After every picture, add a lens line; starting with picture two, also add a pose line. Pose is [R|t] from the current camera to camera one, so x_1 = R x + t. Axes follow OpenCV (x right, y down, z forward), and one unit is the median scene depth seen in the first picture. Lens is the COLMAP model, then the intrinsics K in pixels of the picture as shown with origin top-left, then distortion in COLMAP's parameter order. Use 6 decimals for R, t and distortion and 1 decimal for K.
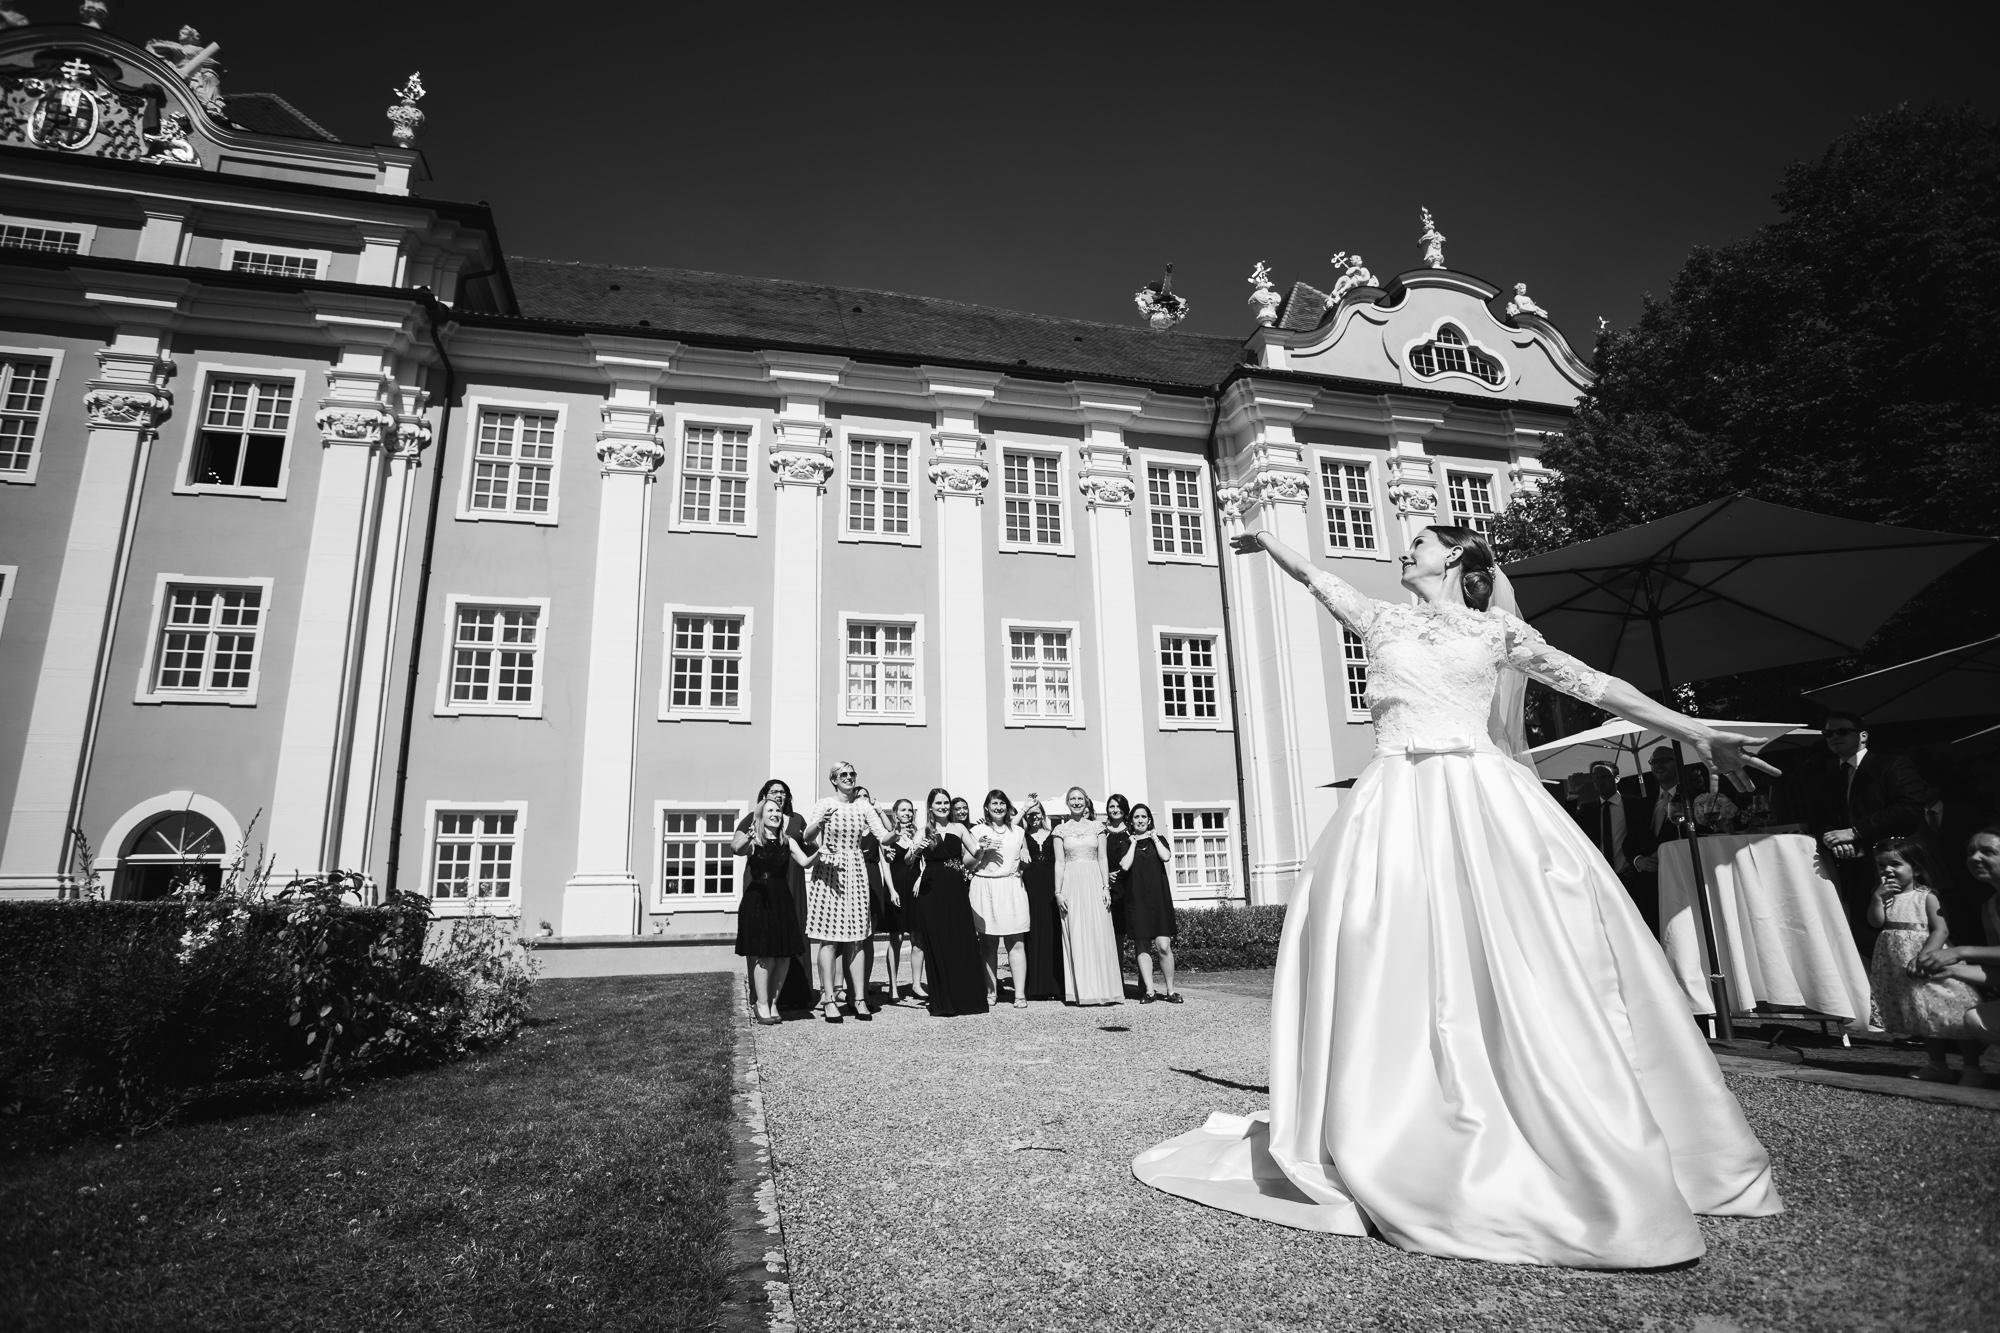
lens RADIAL K [[907.5, 0, 1000.5], [0, 907.5, 702.1], [0, 0, 1]] dist [-0.053794, 0.013437]
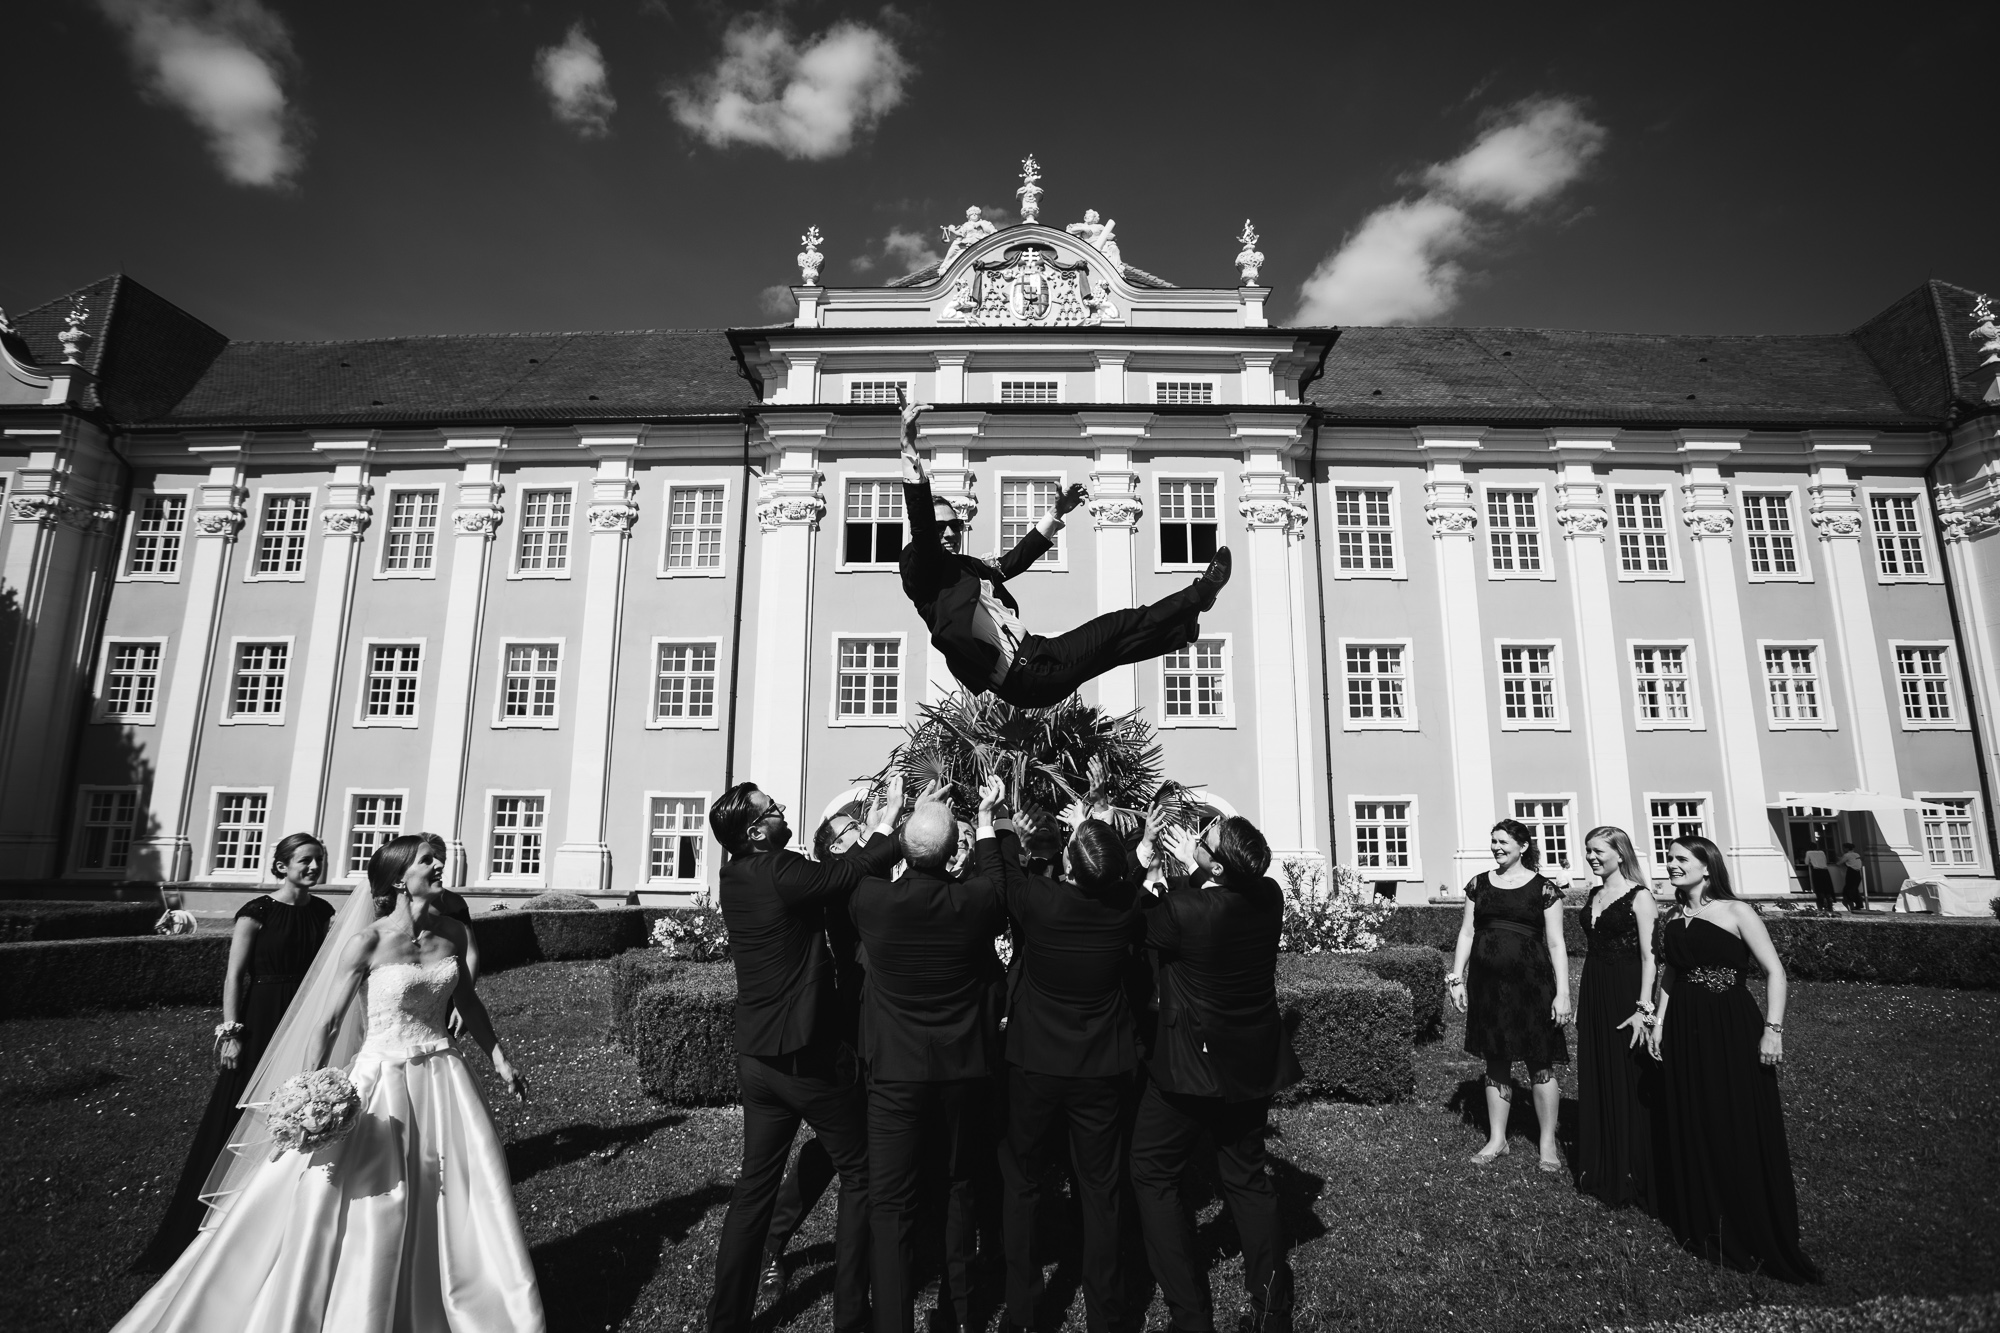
lens RADIAL K [[766.8, 0, 998.4], [0, 766.8, 762.3], [0, 0, 1]] dist [-0.017982, -0.000235]
pose [[0.974016, -0.012677, -0.226126, -0.707471], [0.027160, 0.997765, 0.061051, -0.016867], [0.224846, -0.065606, 0.972183, -0.180511]]
